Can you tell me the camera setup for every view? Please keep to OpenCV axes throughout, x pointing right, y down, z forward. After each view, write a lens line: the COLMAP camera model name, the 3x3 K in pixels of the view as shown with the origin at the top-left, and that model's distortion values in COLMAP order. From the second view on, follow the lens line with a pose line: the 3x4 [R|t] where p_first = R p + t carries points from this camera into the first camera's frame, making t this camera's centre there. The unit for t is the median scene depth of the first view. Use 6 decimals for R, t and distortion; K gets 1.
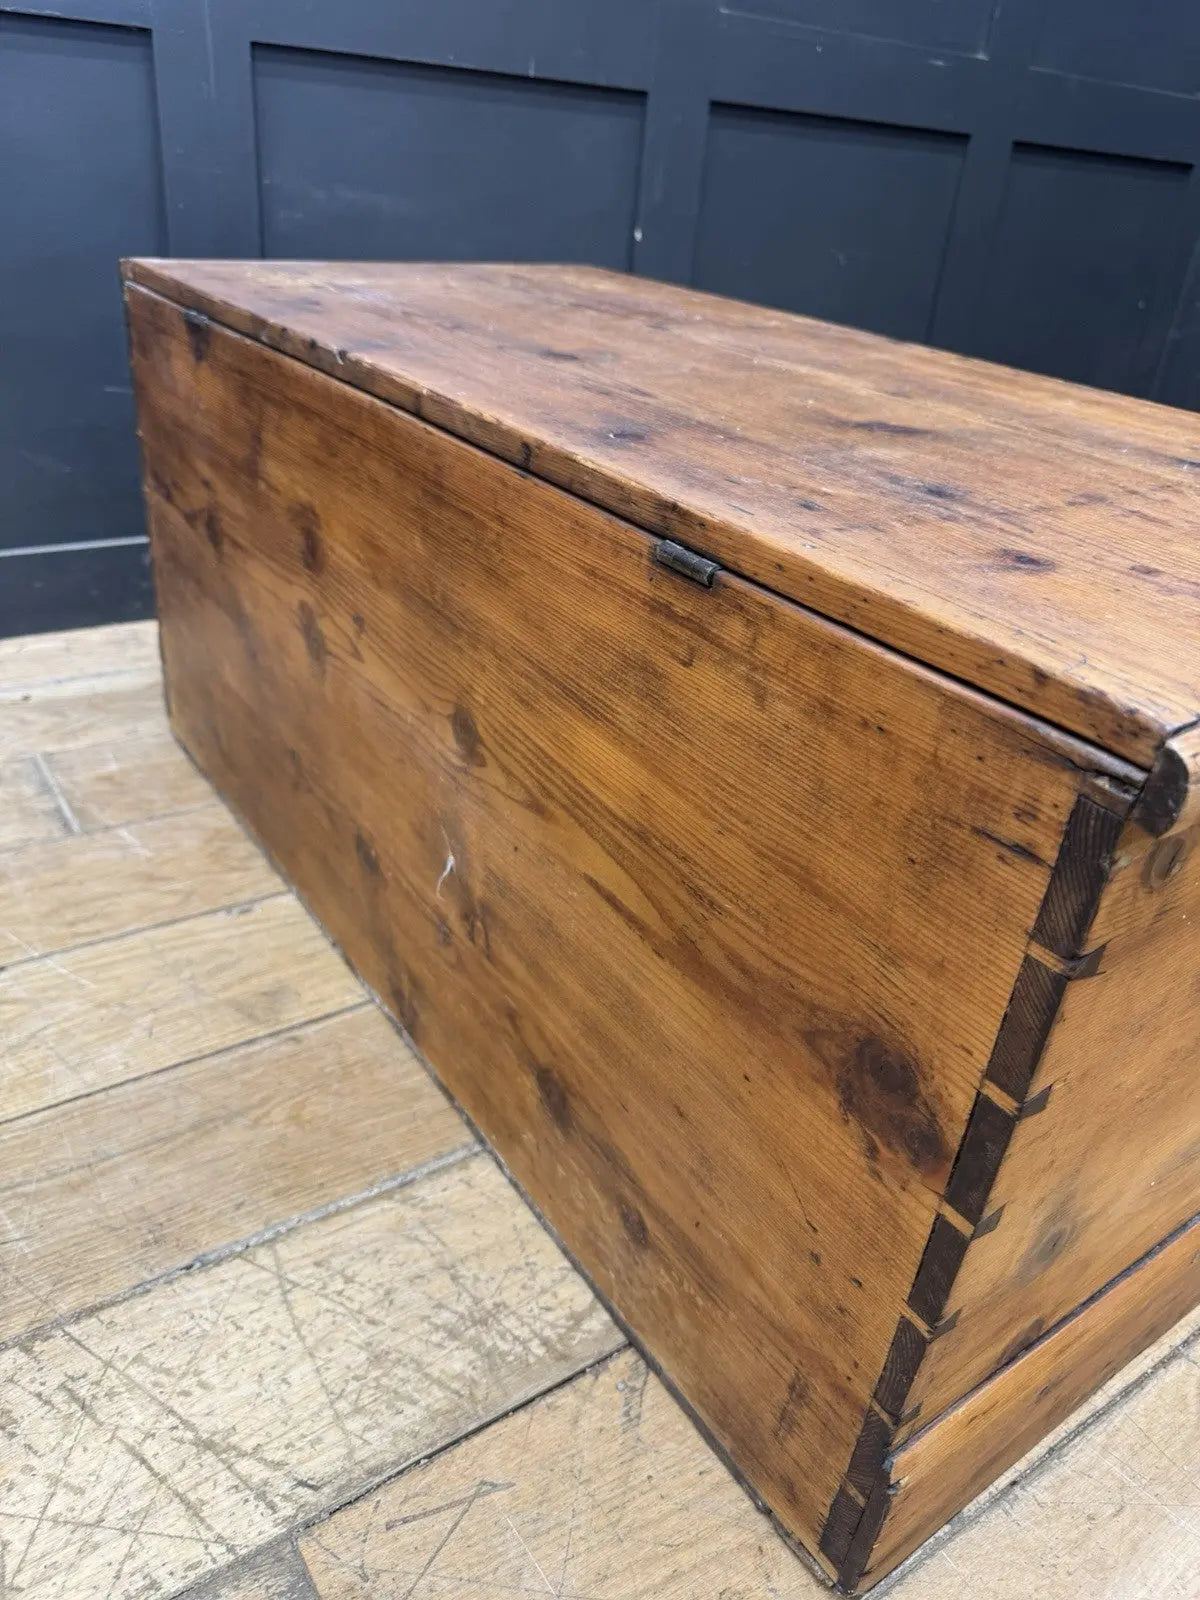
lens RADIAL K [[1158.4, 0, 600.0], [0, 1158.4, 800.0], [0, 0, 1]] dist [-0.005329, -0.004715]
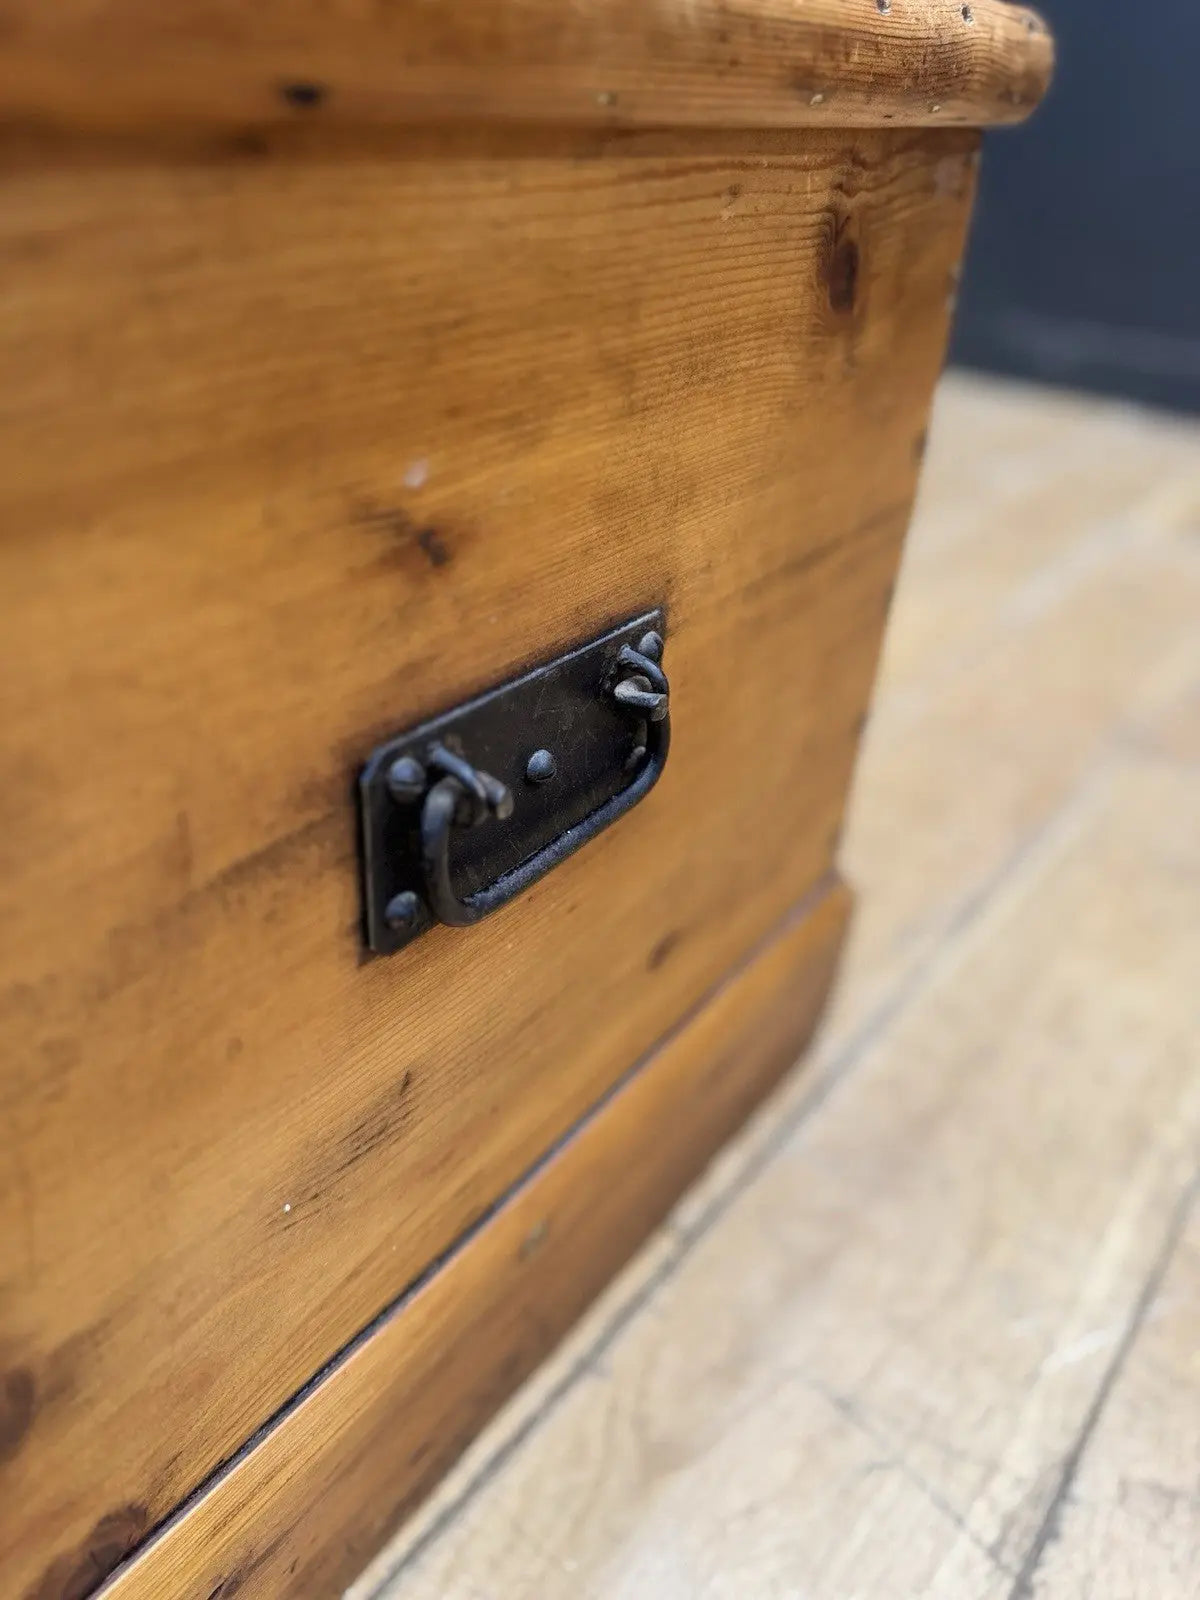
lens RADIAL K [[1204.1, 0, 598.5], [0, 1204.1, 824.7], [0, 0, 1]] dist [0.002779, -0.001502]
pose [[0.949195, -0.182544, 0.256332, 0.524452], [0.162197, 0.981822, 0.098582, 0.136246], [-0.269668, -0.051997, 0.961548, 0.459052]]
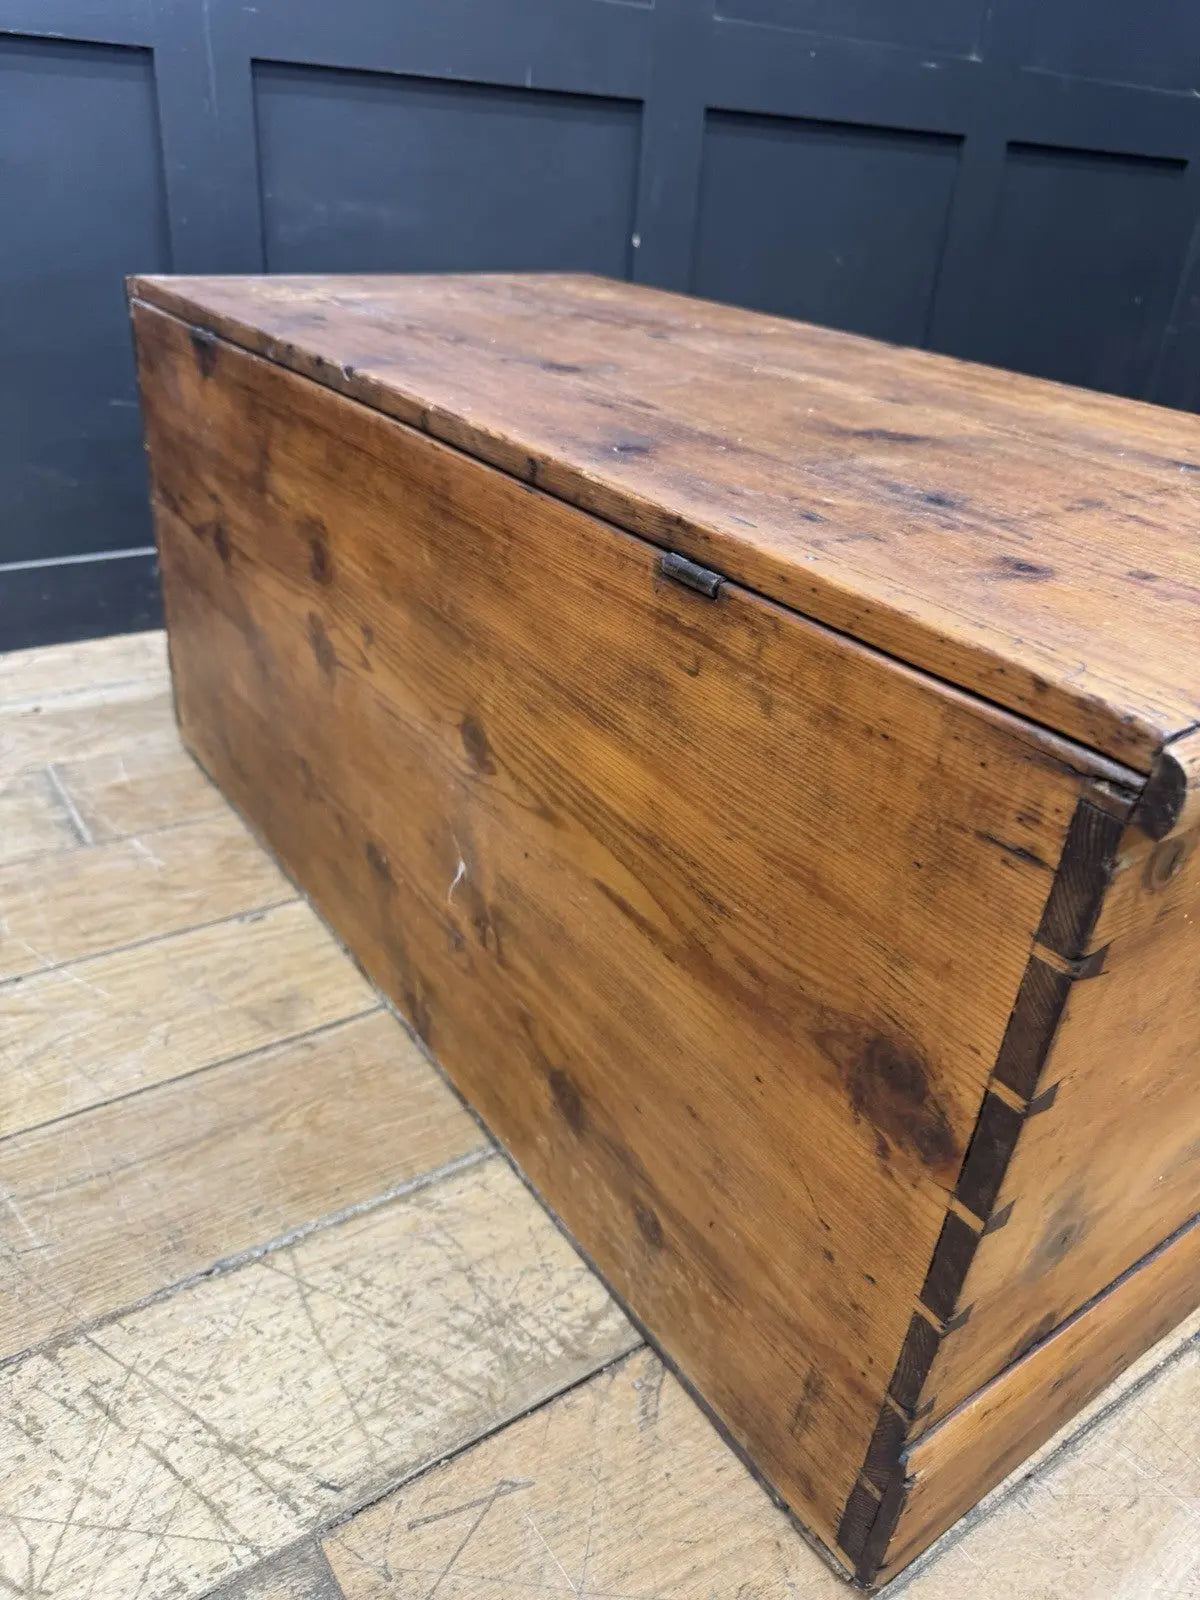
lens RADIAL K [[1156.8, 0, 599.7], [0, 1156.8, 796.0], [0, 0, 1]] dist [-0.005218, -0.003930]
pose [[0.999882, -0.014677, -0.004568, -0.003858], [0.014661, 0.999886, -0.003555, -0.006247], [0.004620, 0.003488, 0.999983, -0.014981]]
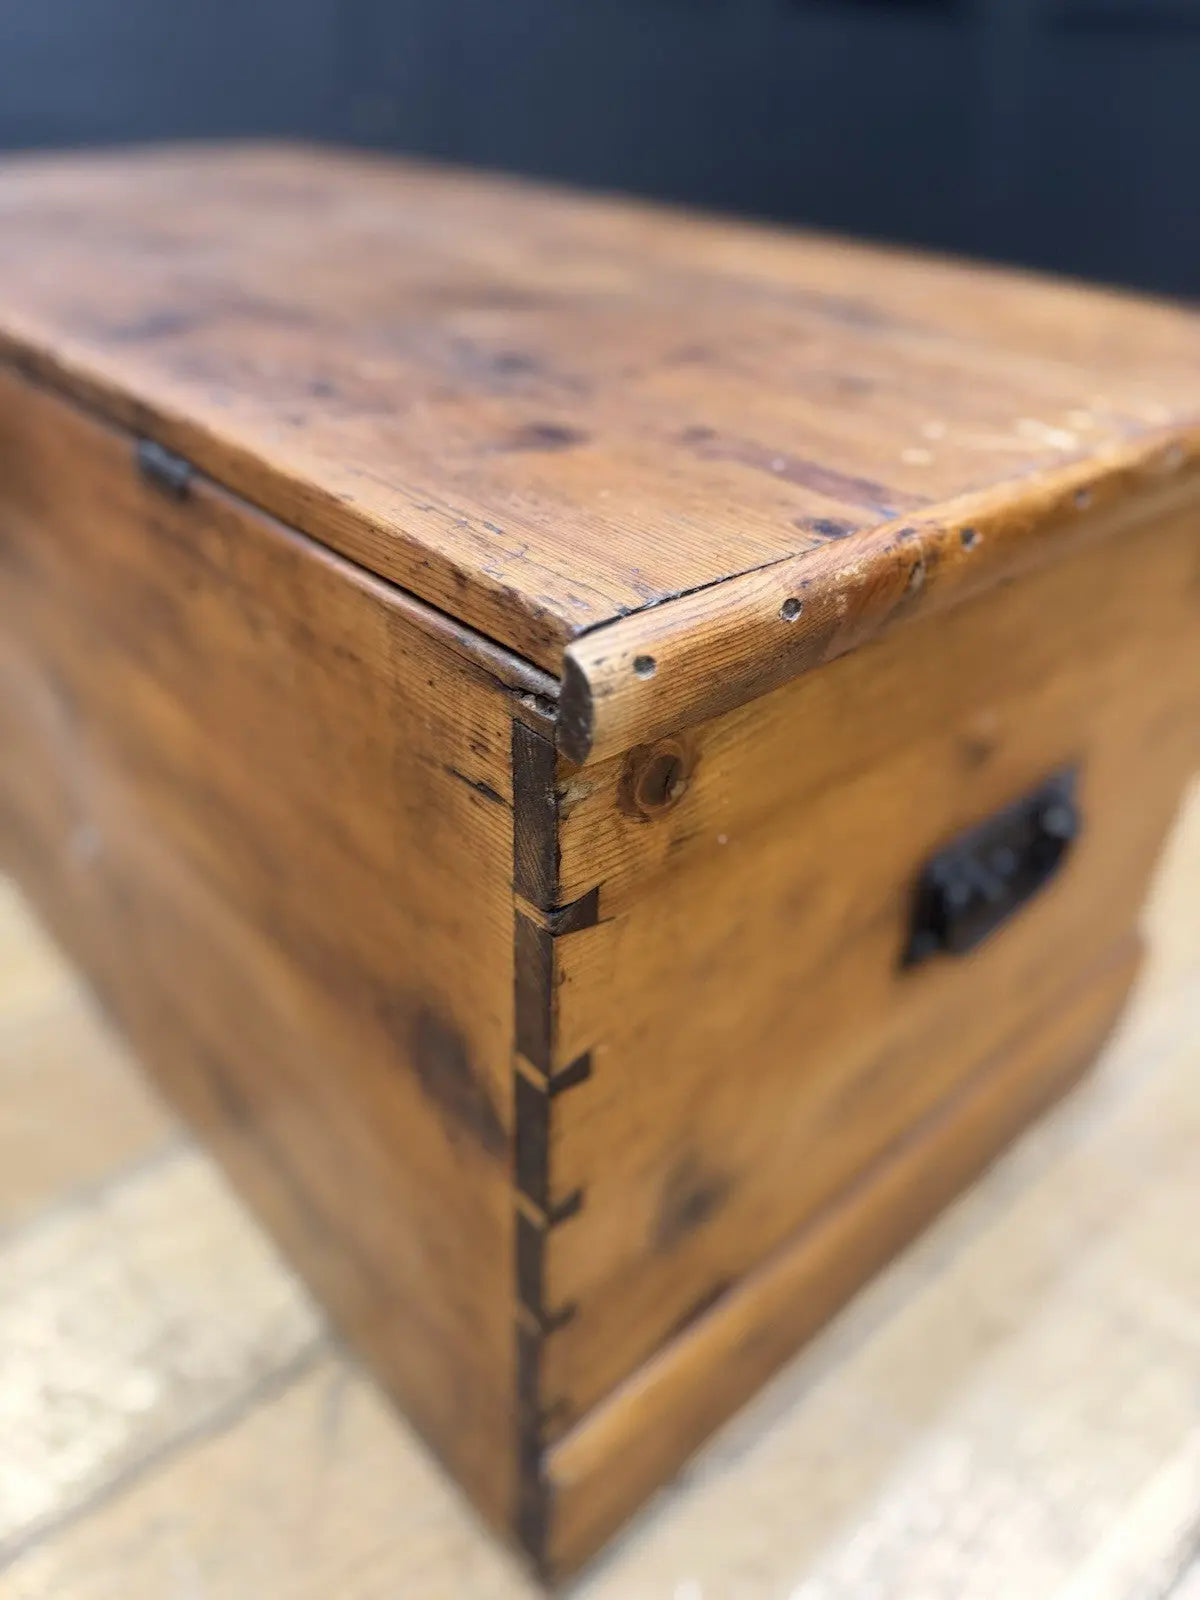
lens RADIAL K [[1204.1, 0, 598.5], [0, 1204.1, 824.7], [0, 0, 1]] dist [0.002779, -0.001502]
pose [[0.990281, -0.110936, 0.083887, 0.237816], [0.103174, 0.990417, 0.091811, -0.001487], [-0.093268, -0.082264, 0.992237, 0.083866]]
